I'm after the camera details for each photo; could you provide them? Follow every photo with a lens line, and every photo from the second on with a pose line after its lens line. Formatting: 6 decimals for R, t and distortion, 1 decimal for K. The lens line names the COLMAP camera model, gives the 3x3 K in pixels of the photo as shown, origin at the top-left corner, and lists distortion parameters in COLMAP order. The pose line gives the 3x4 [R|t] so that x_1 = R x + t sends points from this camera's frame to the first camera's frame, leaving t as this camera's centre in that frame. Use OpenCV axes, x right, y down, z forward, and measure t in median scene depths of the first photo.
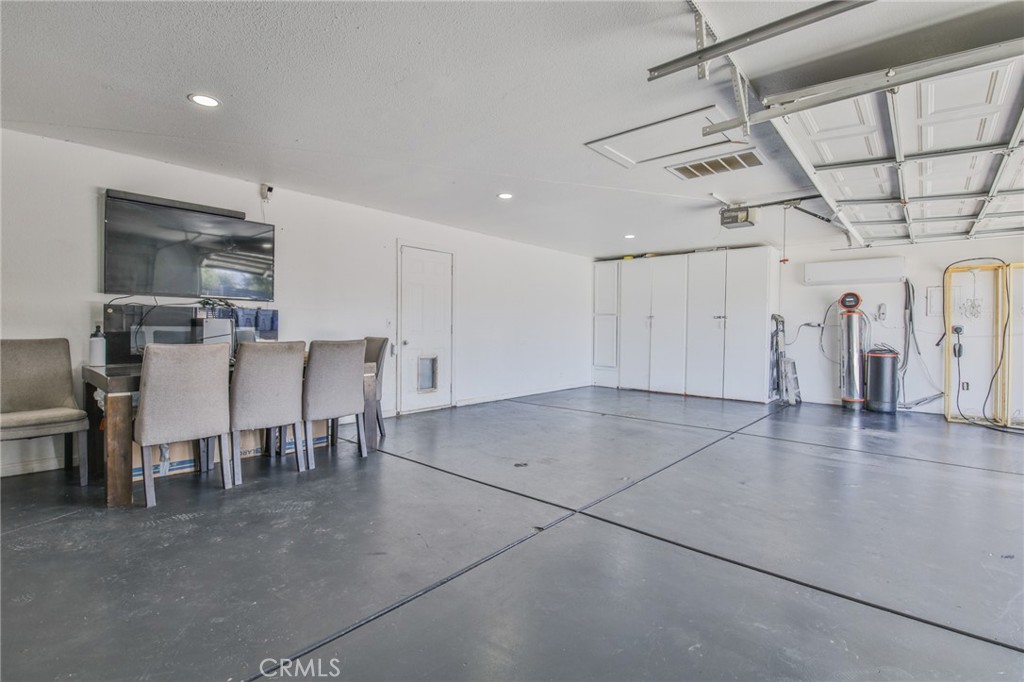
lens RADIAL K [[467.7, 0, 512.0], [0, 467.7, 341.0], [0, 0, 1]] dist [-0.020838, -0.000132]
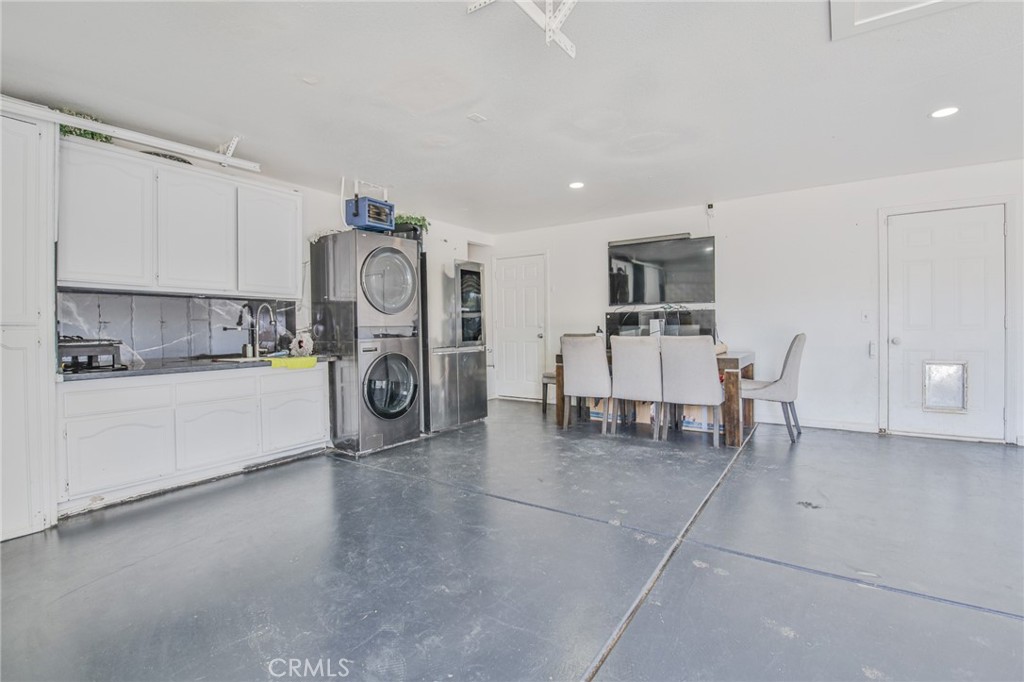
lens RADIAL K [[467.7, 0, 512.0], [0, 467.7, 341.0], [0, 0, 1]] dist [-0.020838, -0.000132]
pose [[0.122294, 0.018586, -0.992320, 0.670877], [-0.011332, 0.999786, 0.017330, -0.004067], [0.992429, 0.009125, 0.122478, 0.423333]]
